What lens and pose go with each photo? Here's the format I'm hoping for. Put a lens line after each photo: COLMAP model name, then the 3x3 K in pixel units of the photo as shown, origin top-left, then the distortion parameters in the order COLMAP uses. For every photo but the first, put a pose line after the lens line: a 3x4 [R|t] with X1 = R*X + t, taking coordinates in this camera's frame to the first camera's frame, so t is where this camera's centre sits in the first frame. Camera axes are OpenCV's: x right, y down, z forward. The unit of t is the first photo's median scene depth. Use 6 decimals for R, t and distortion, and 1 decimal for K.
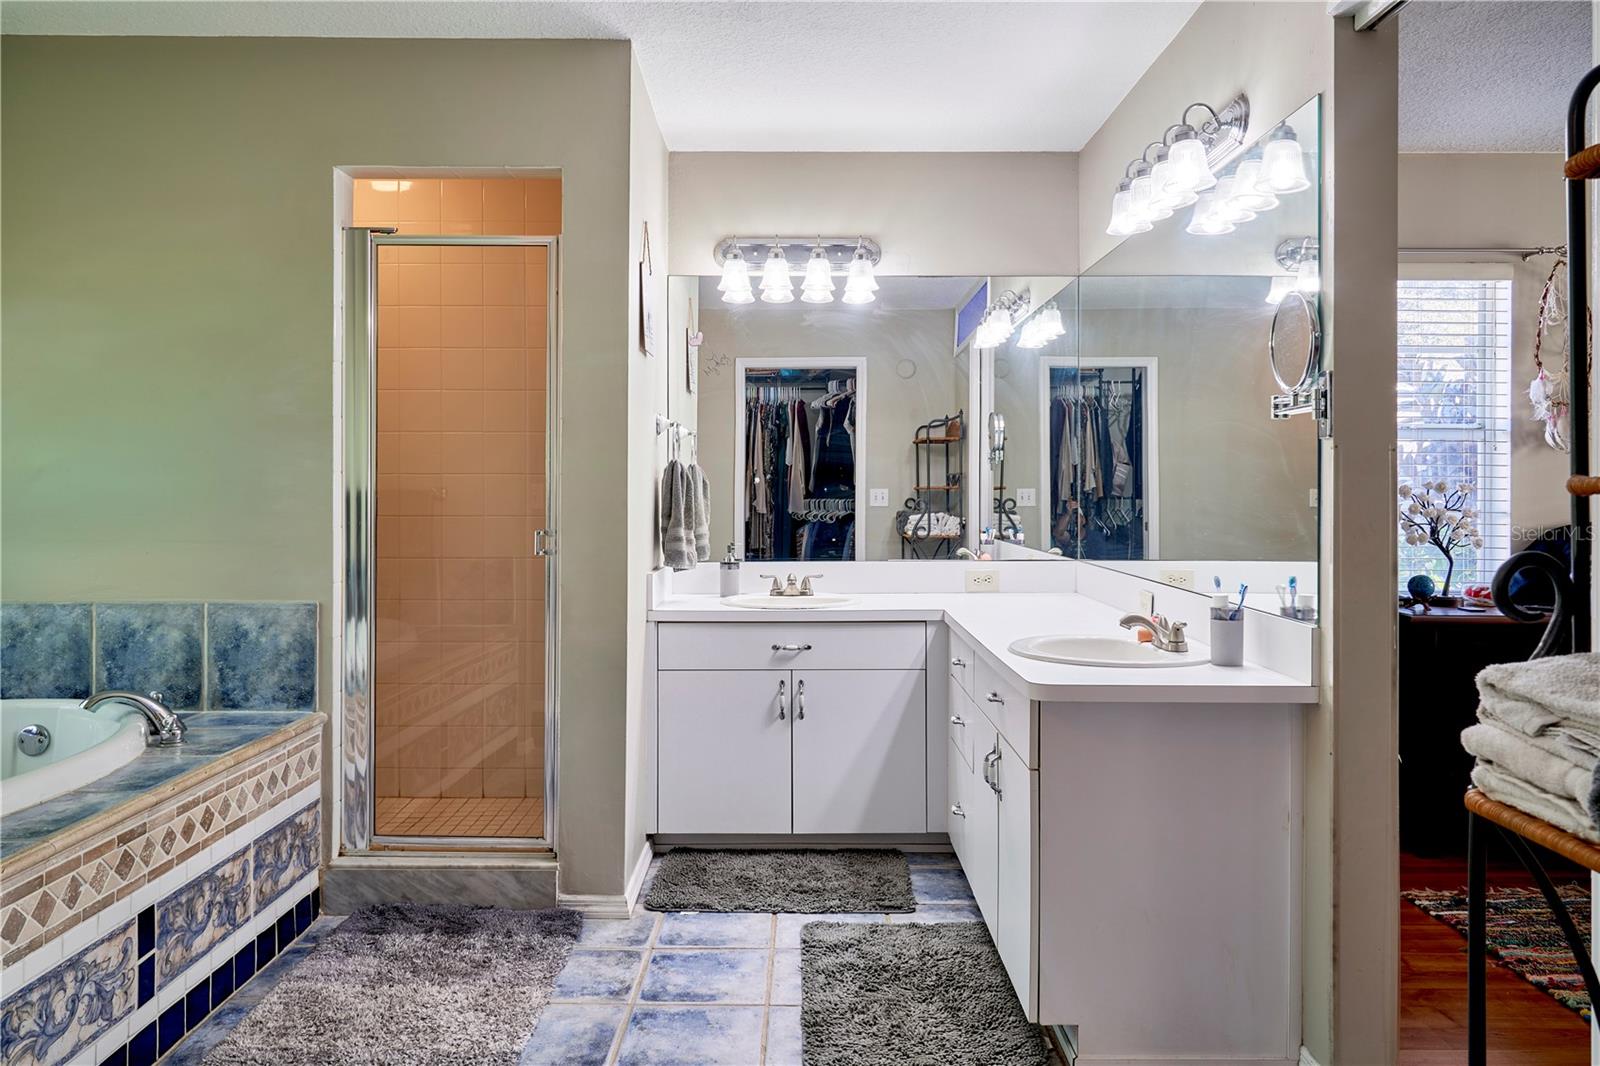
lens RADIAL K [[1128.0, 0, 801.7], [0, 1128.0, 495.9], [0, 0, 1]] dist [-0.001223, -0.001409]
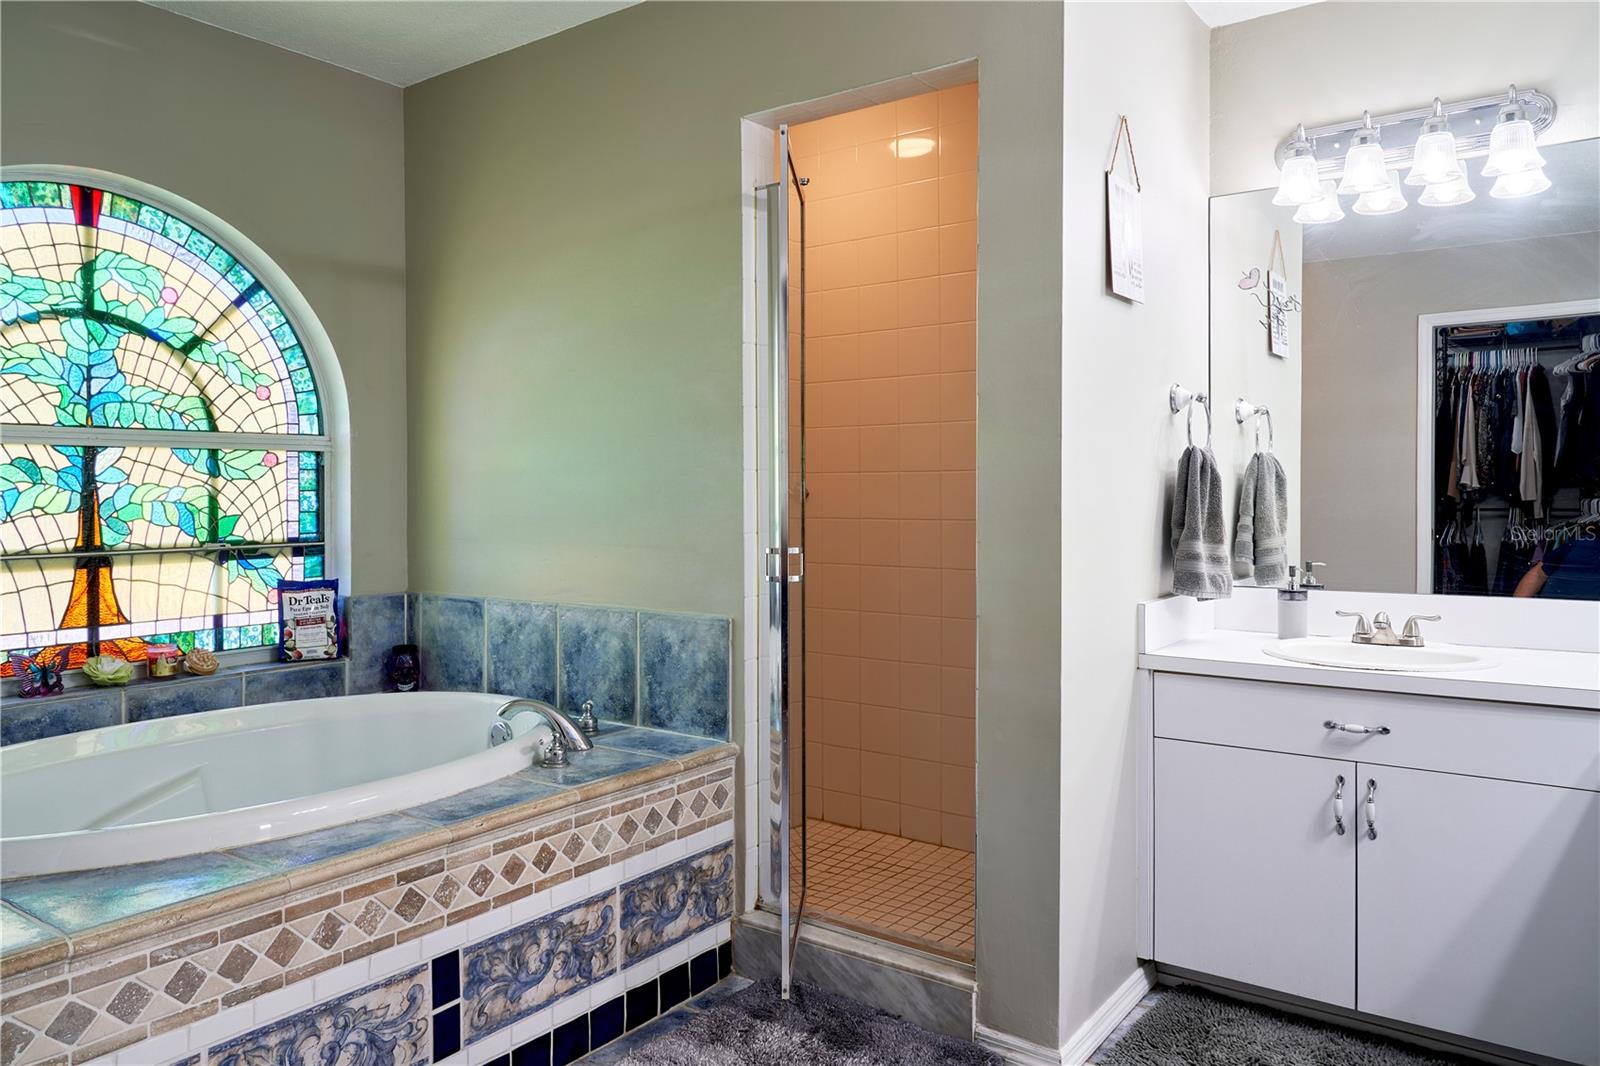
lens RADIAL K [[1124.5, 0, 799.3], [0, 1124.5, 506.5], [0, 0, 1]] dist [0.010816, -0.023296]
pose [[0.805668, 0.004488, -0.592351, 0.135072], [0.002422, 0.999938, 0.010870, -0.002372], [0.592363, -0.010192, 0.805607, 0.325824]]
